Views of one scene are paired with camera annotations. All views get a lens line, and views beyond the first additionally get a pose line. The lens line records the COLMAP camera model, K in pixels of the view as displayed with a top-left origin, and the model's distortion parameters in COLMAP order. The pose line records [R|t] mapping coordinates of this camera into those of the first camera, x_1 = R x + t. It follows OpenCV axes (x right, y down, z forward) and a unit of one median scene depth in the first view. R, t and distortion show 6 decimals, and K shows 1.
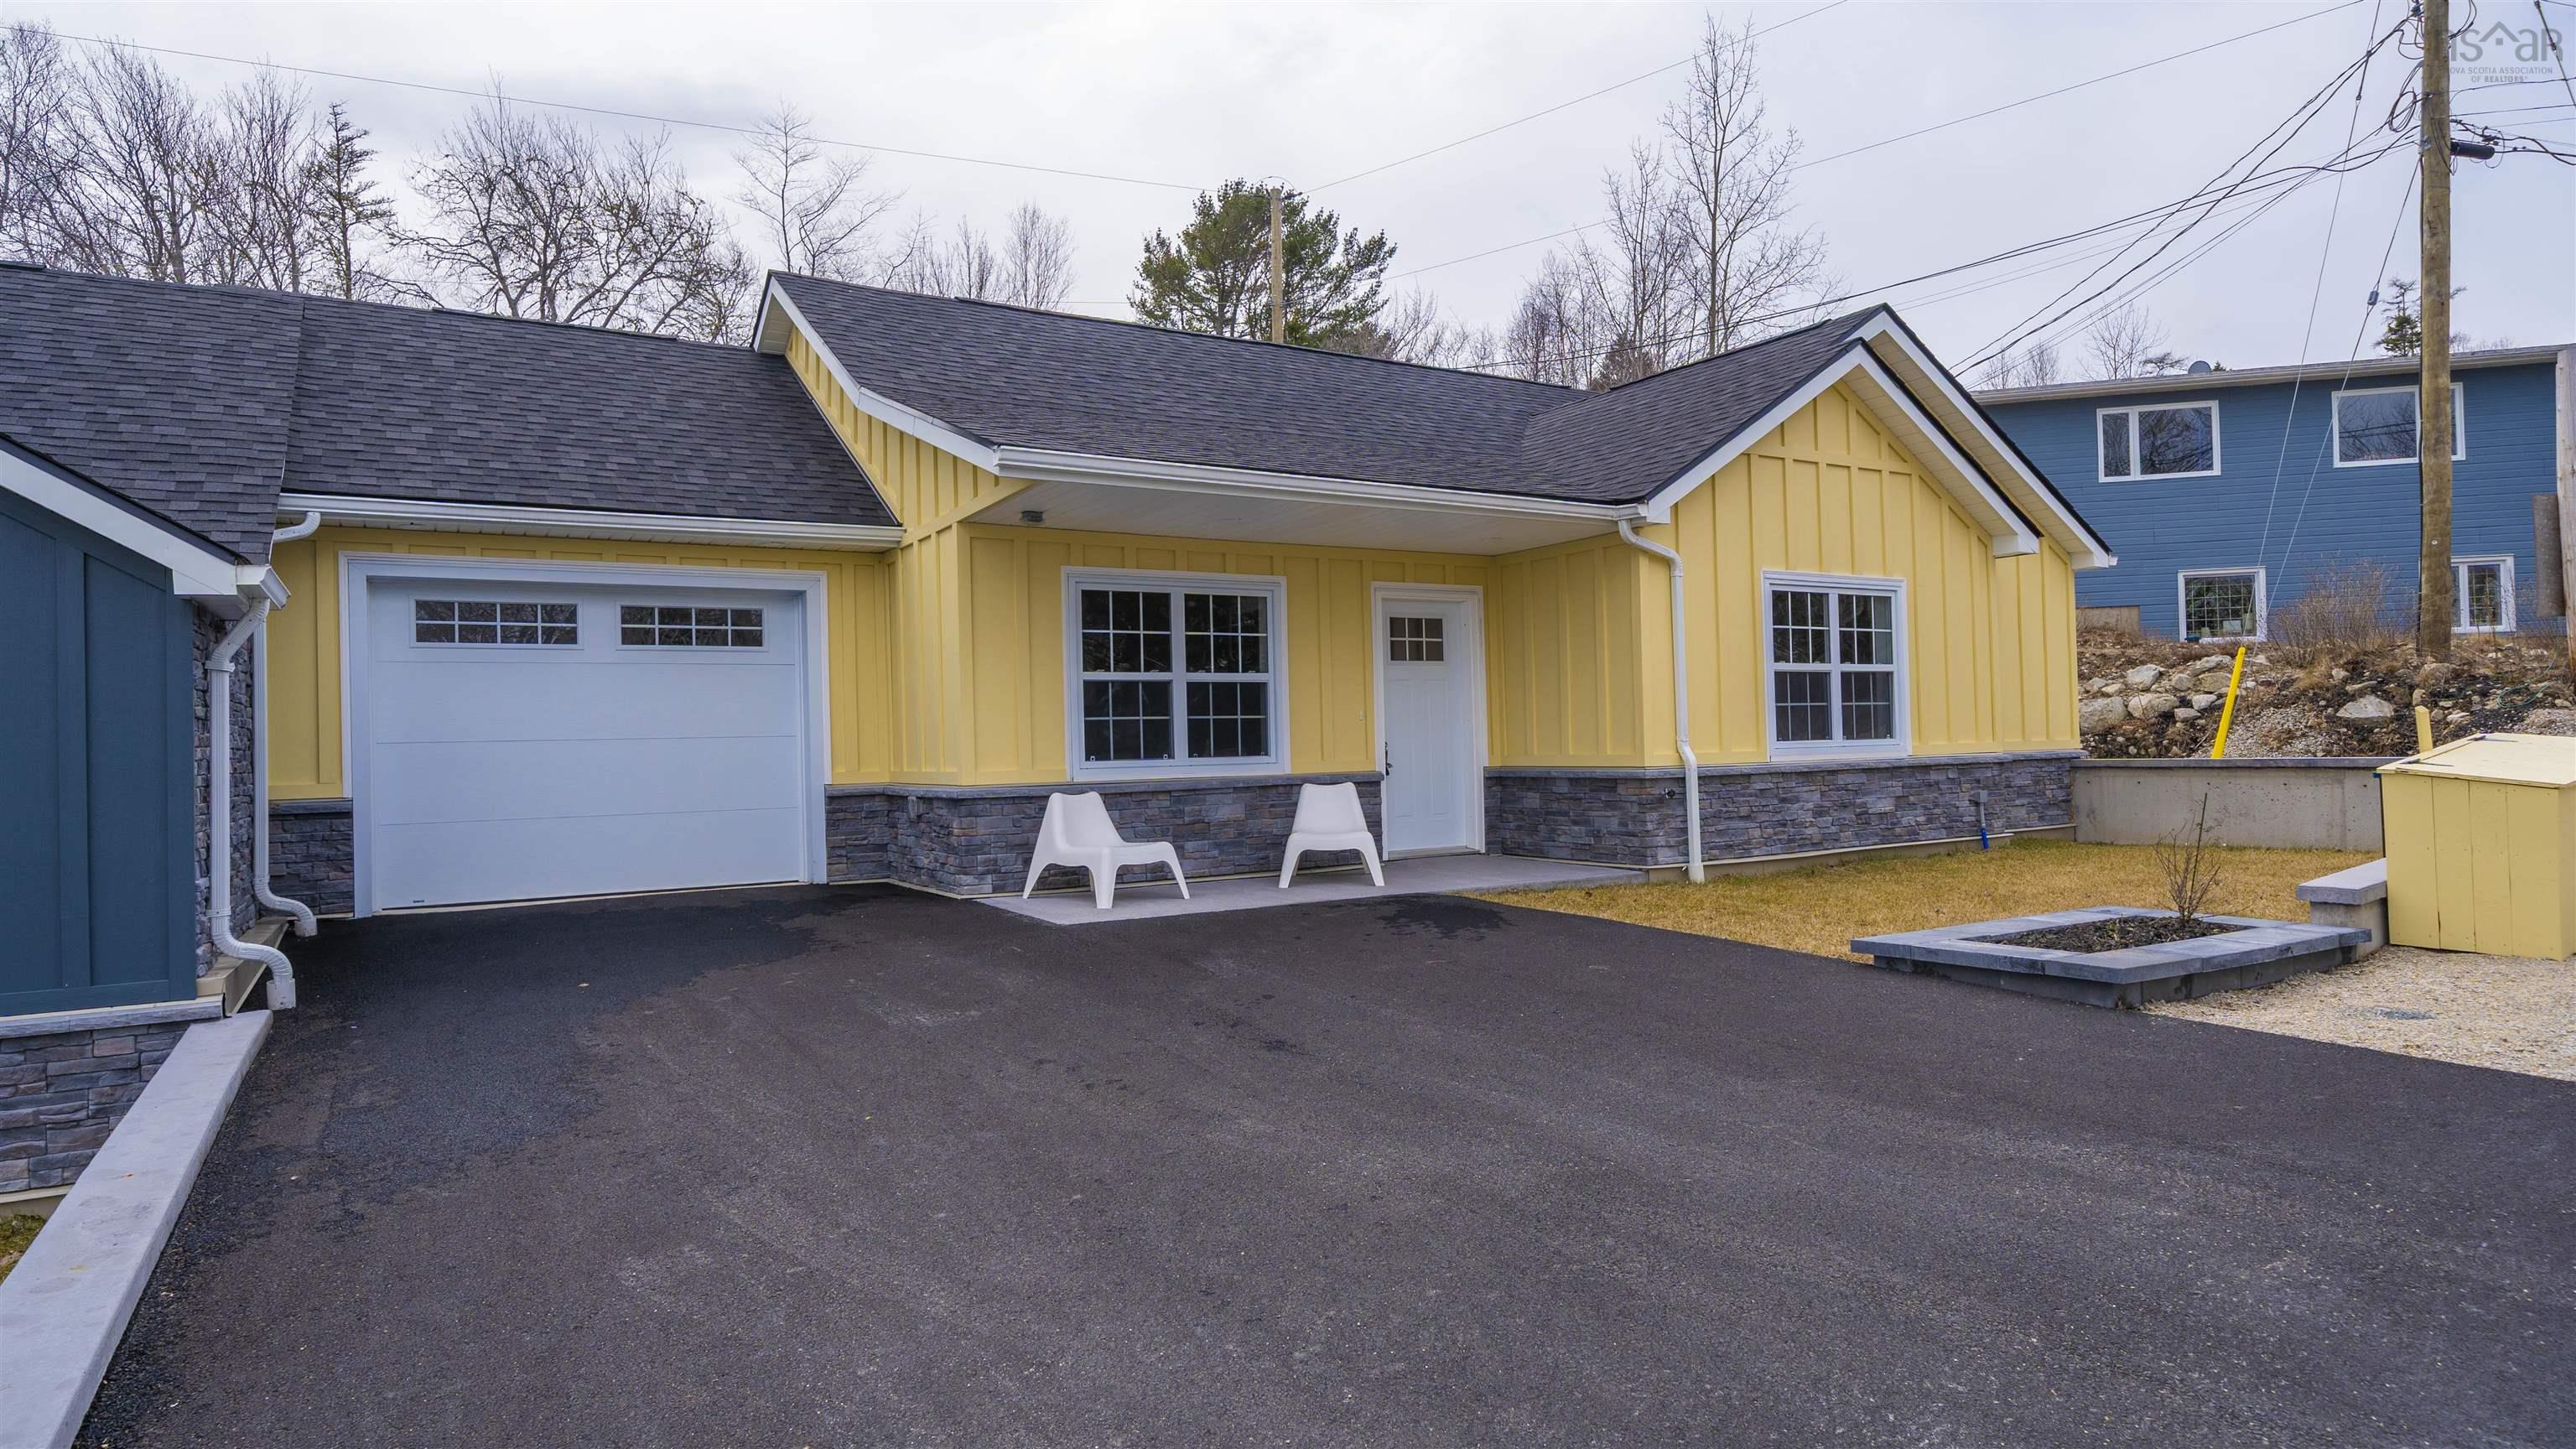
lens RADIAL K [[1460.3, 0, 1288.0], [0, 1460.3, 724.5], [0, 0, 1]] dist [-0.004373, 0.013721]
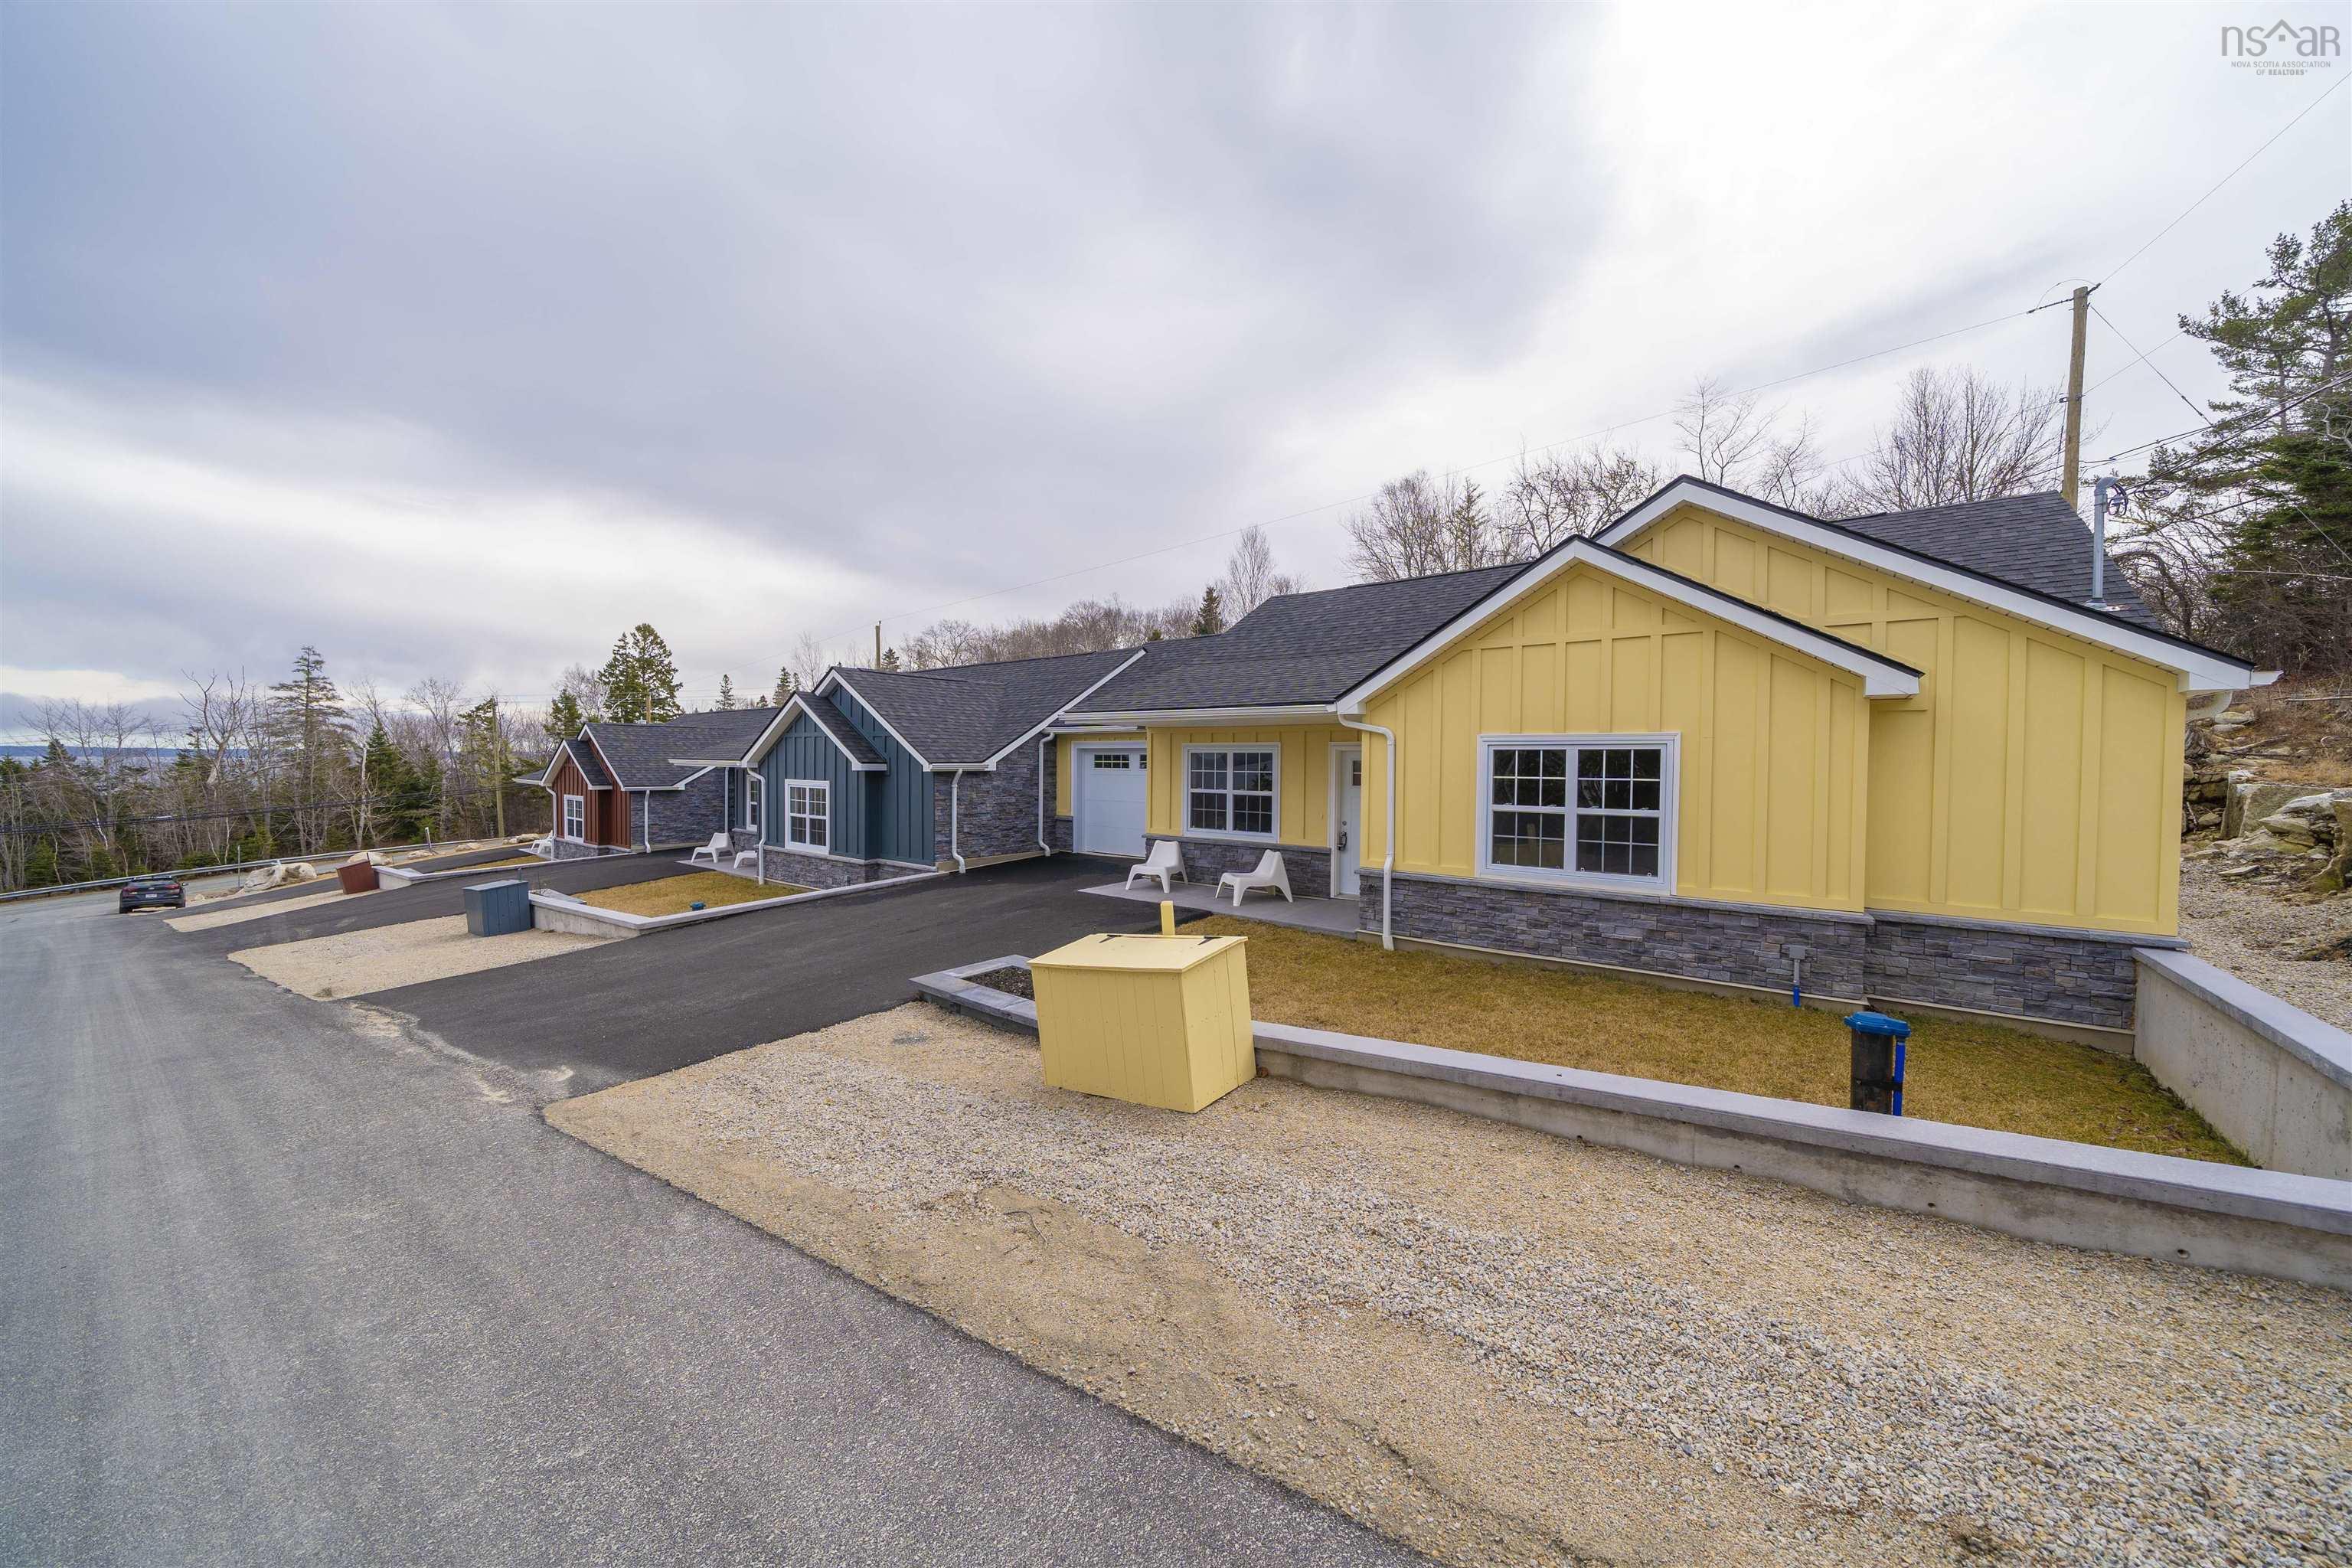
lens RADIAL K [[804.6, 0, 1176.0], [0, 804.6, 784.0], [0, 0, 1]] dist [-0.001708, -0.000151]
pose [[0.347743, 0.054185, -0.936023, 0.924698], [-0.002383, 0.998376, 0.056910, -0.103009], [0.937587, -0.017560, 0.347308, 0.479961]]
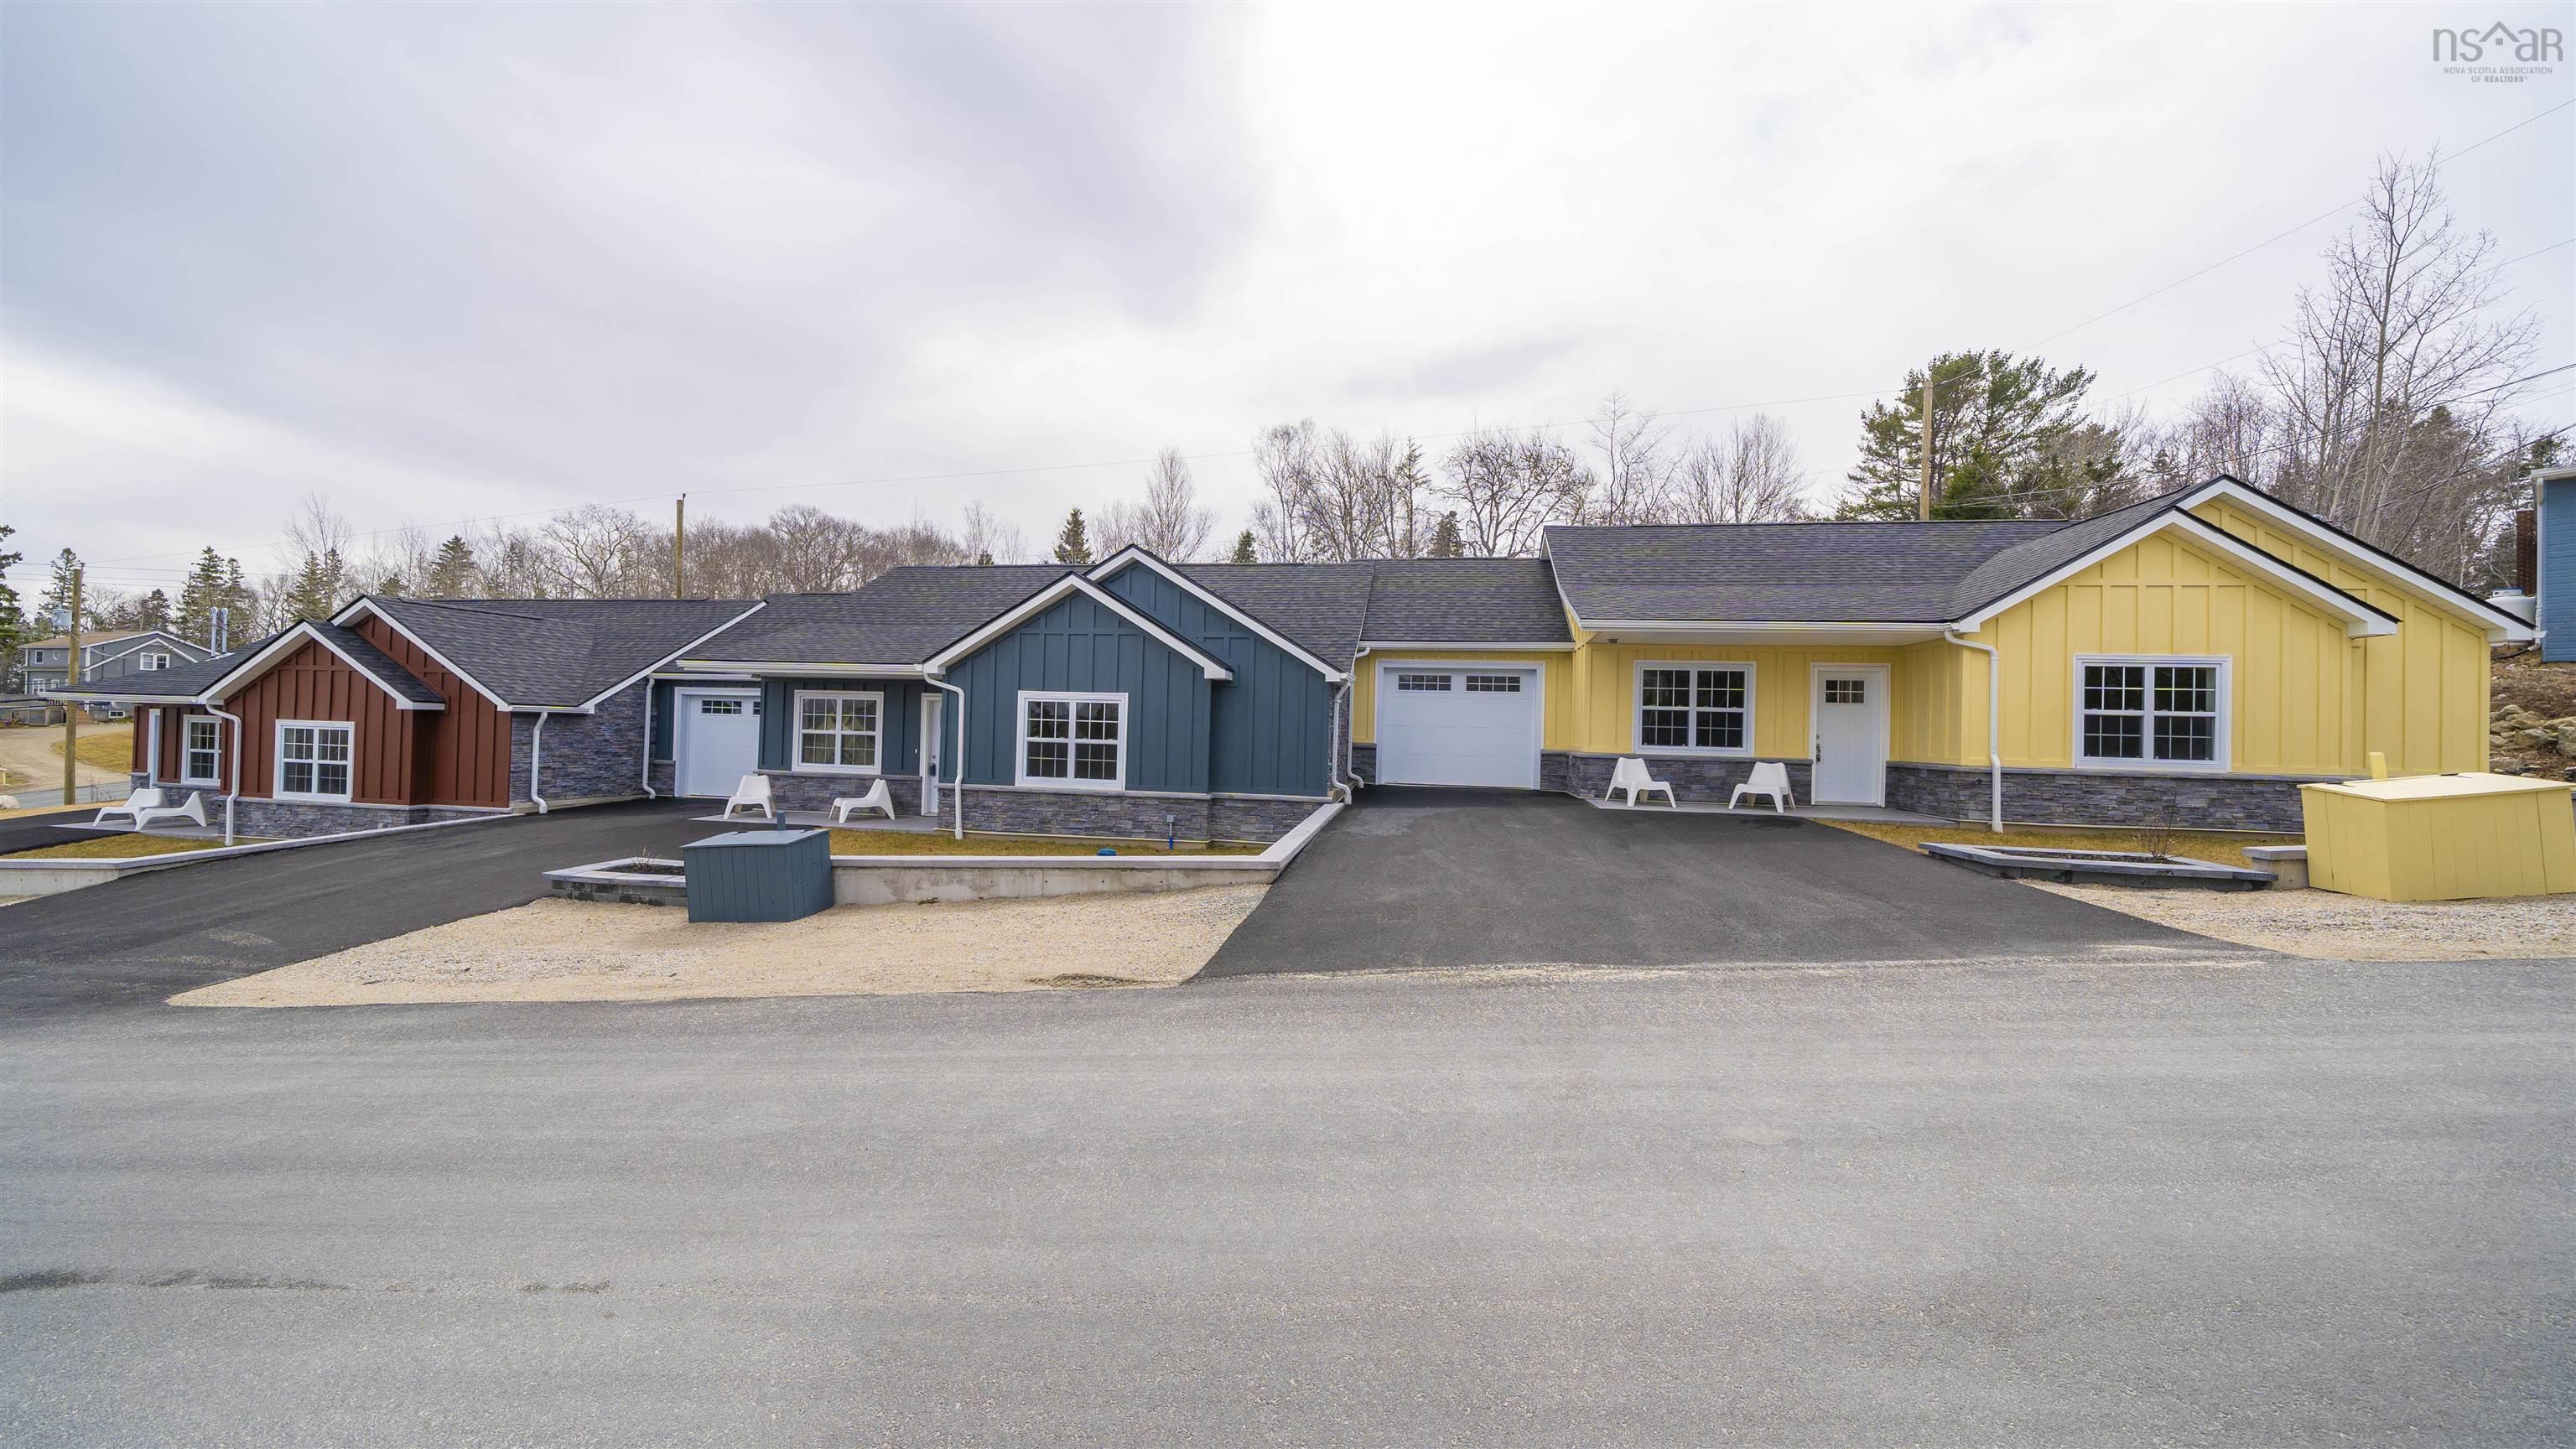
lens RADIAL K [[888.2, 0, 1282.5], [0, 888.2, 719.9], [0, 0, 1]] dist [-0.005211, -0.000126]
pose [[0.747006, 0.035964, -0.663844, 0.322472], [-0.035052, 0.999277, 0.014694, -0.013385], [0.663893, 0.012293, 0.747727, -0.368684]]
